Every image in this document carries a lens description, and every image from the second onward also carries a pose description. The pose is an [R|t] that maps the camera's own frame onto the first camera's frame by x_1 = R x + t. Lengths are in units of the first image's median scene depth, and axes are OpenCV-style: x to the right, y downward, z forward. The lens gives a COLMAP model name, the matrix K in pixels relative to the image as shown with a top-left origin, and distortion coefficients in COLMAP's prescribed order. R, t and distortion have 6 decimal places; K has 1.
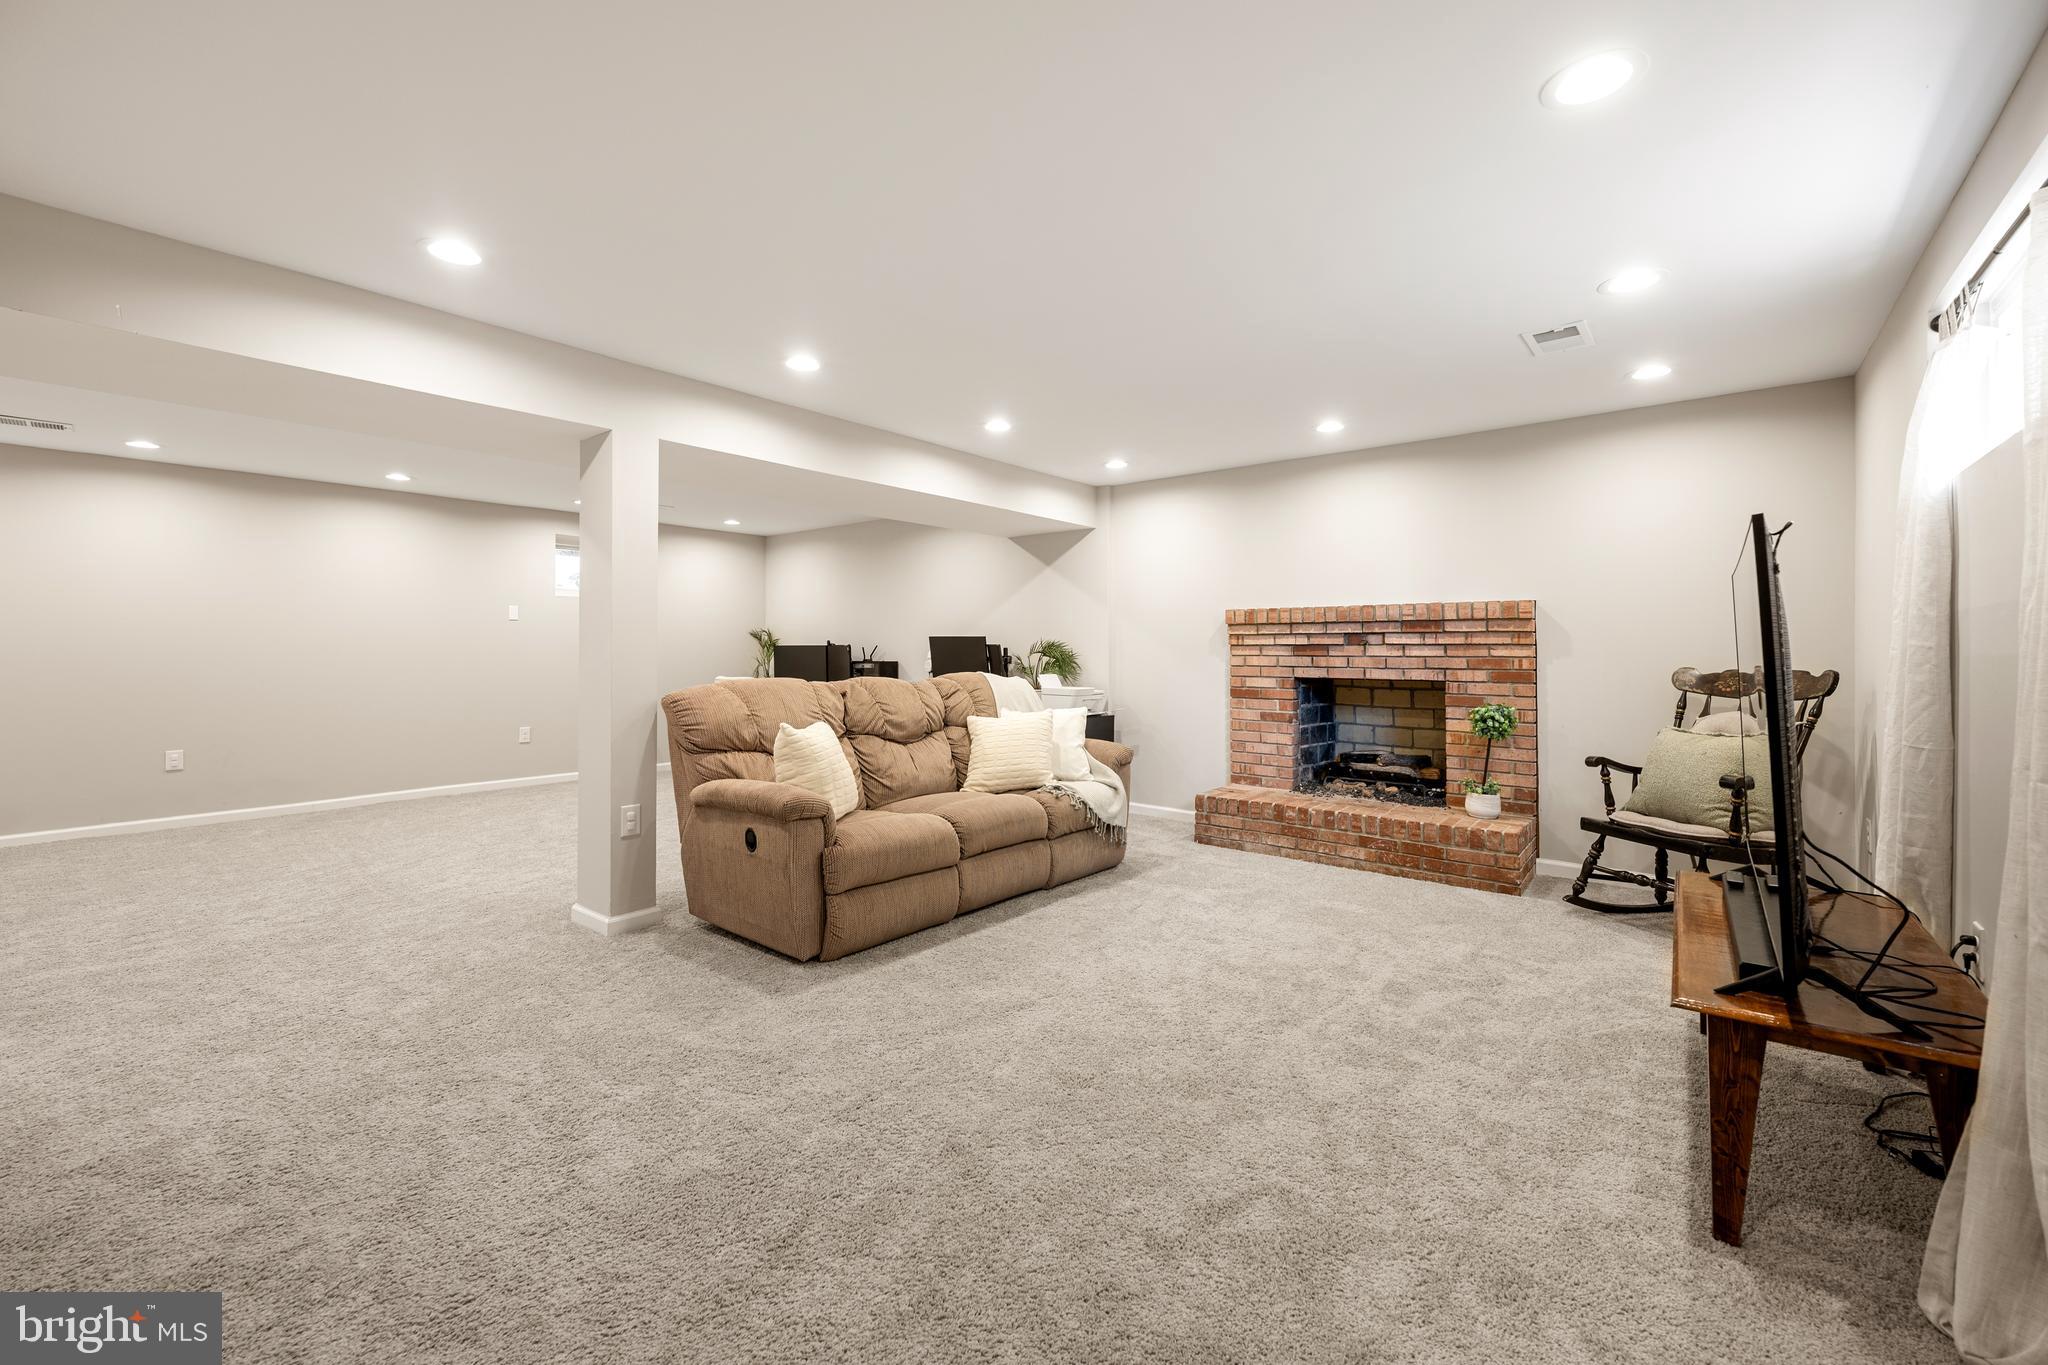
lens RADIAL K [[832.5, 0, 1025.6], [0, 832.5, 644.6], [0, 0, 1]] dist [0.000809, -0.000233]
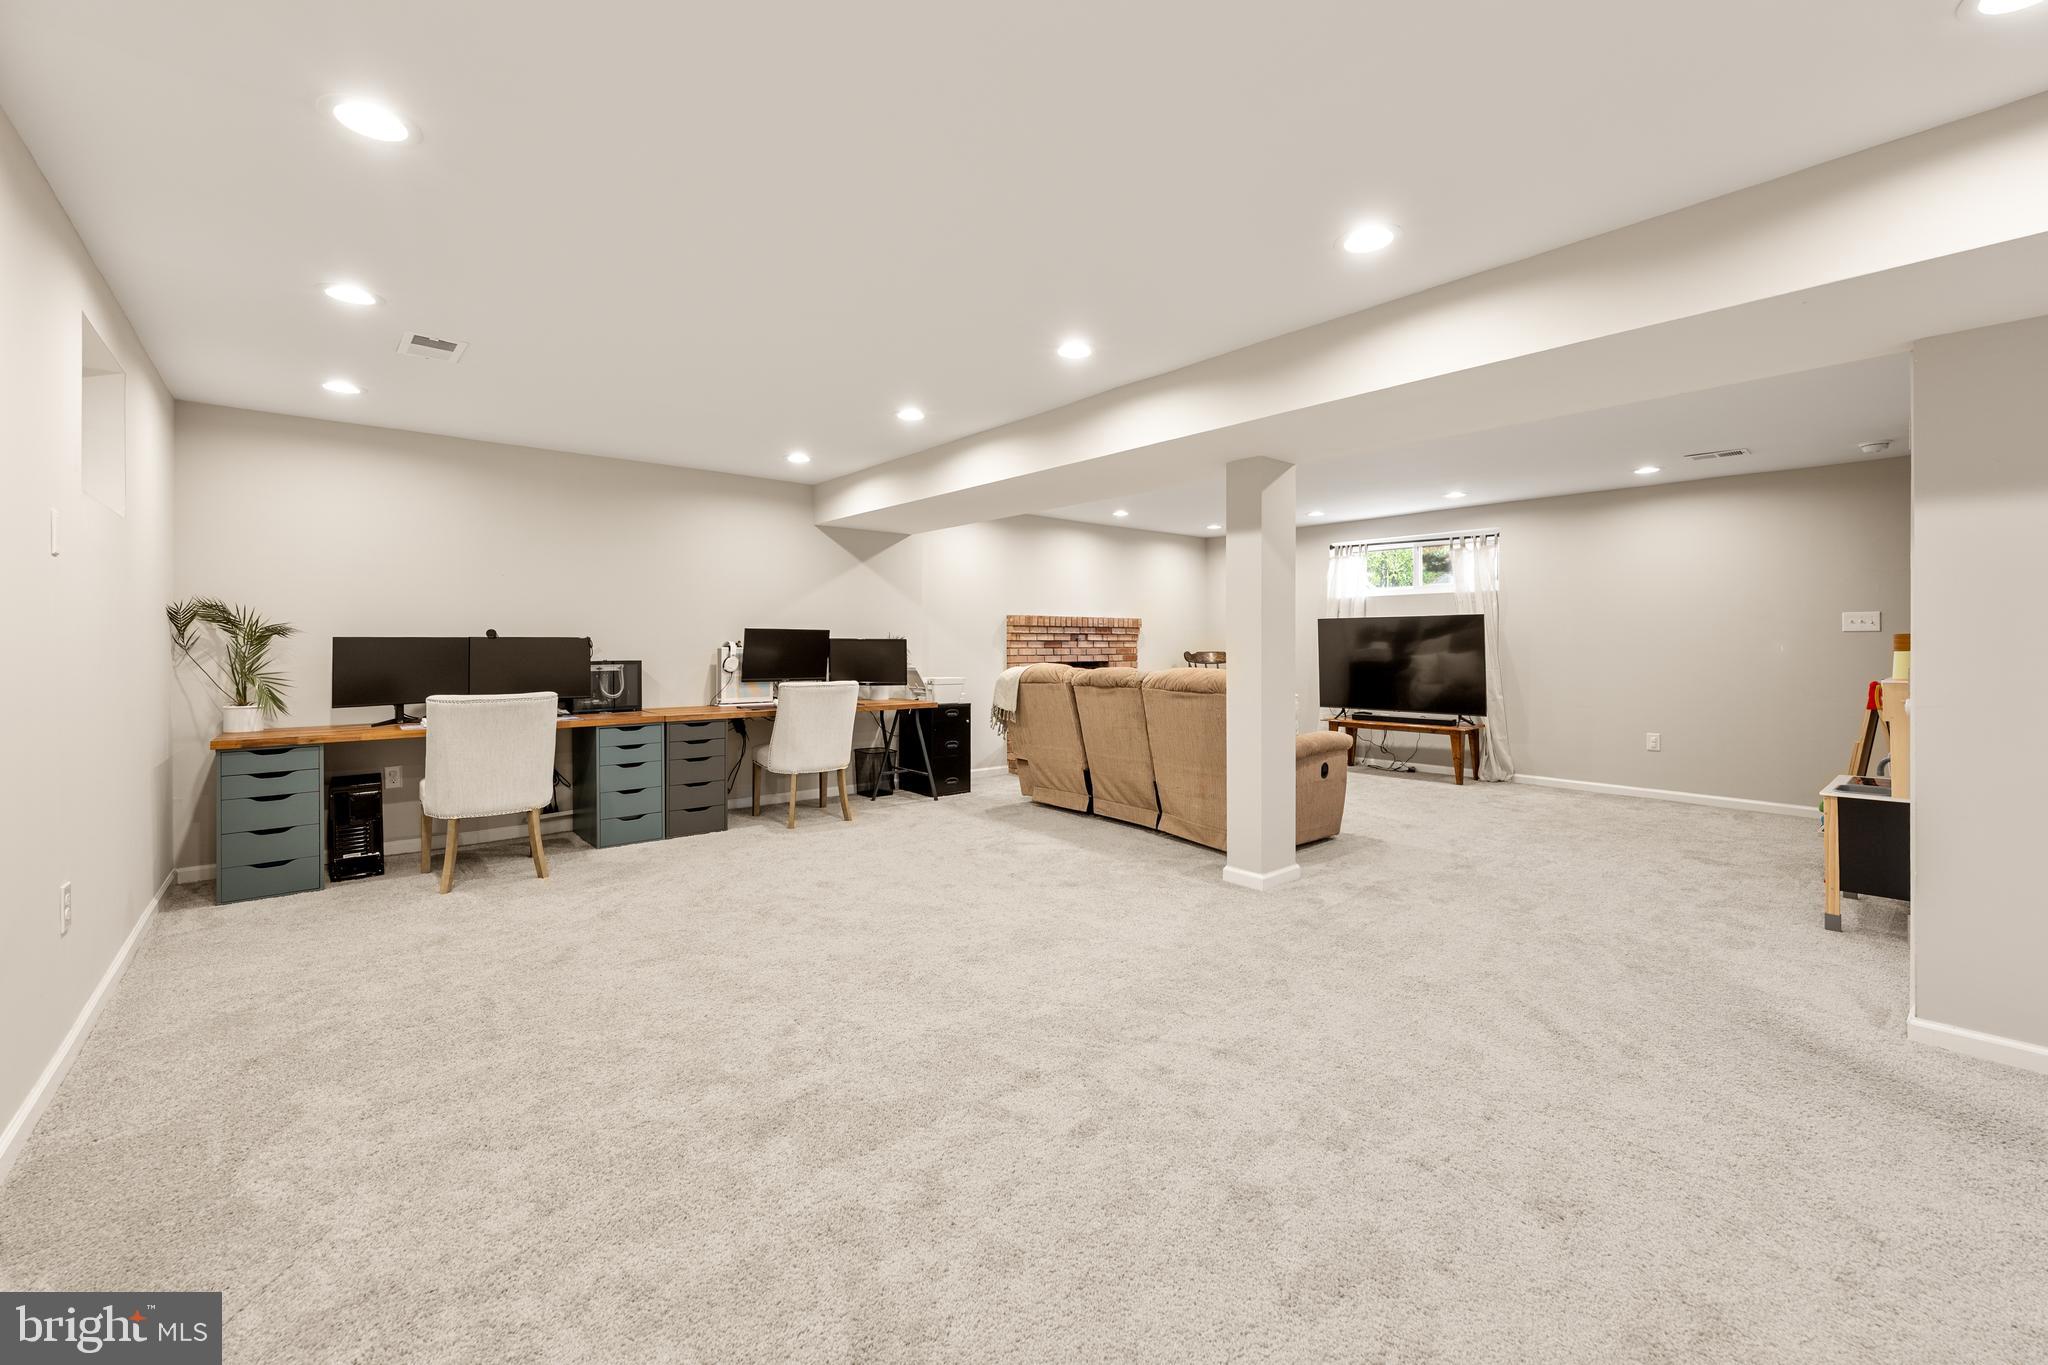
lens RADIAL K [[846.1, 0, 1020.6], [0, 846.1, 658.9], [0, 0, 1]] dist [0.000882, -0.000054]
pose [[0.180240, -0.020802, 0.983403, -1.275802], [-0.007933, 0.999713, 0.022601, -0.001153], [-0.983591, -0.011875, 0.180023, 0.828519]]
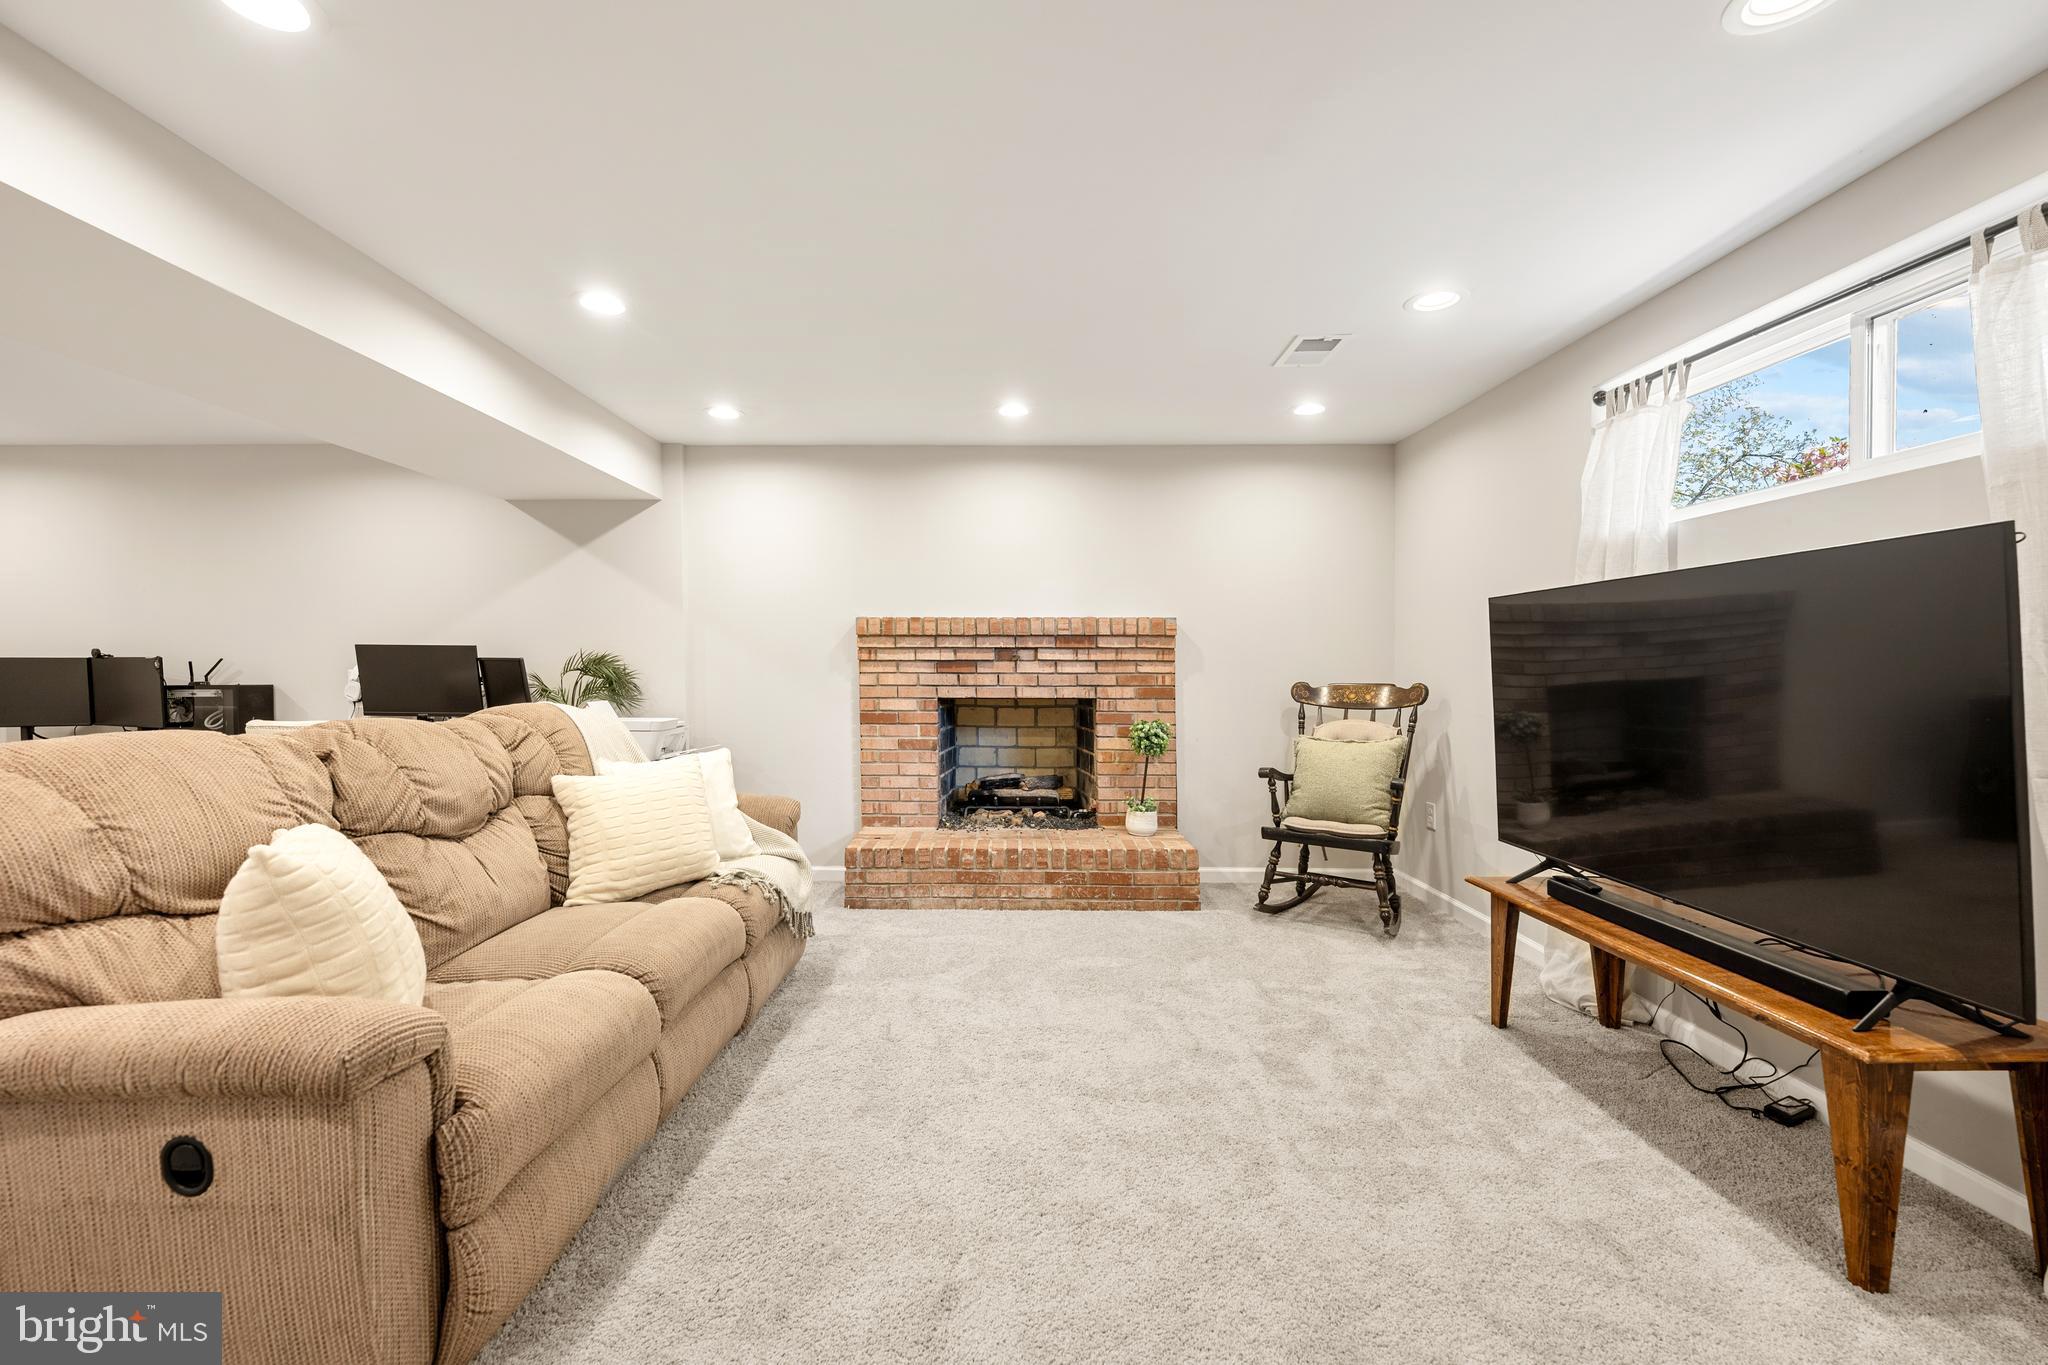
lens RADIAL K [[823.7, 0, 999.8], [0, 823.7, 684.9], [0, 0, 1]] dist [0.000252, -0.000173]
pose [[0.780229, -0.014421, 0.625328, -0.177078], [-0.004630, 0.999574, 0.028828, 0.000843], [-0.625477, -0.025388, 0.779829, 0.310895]]
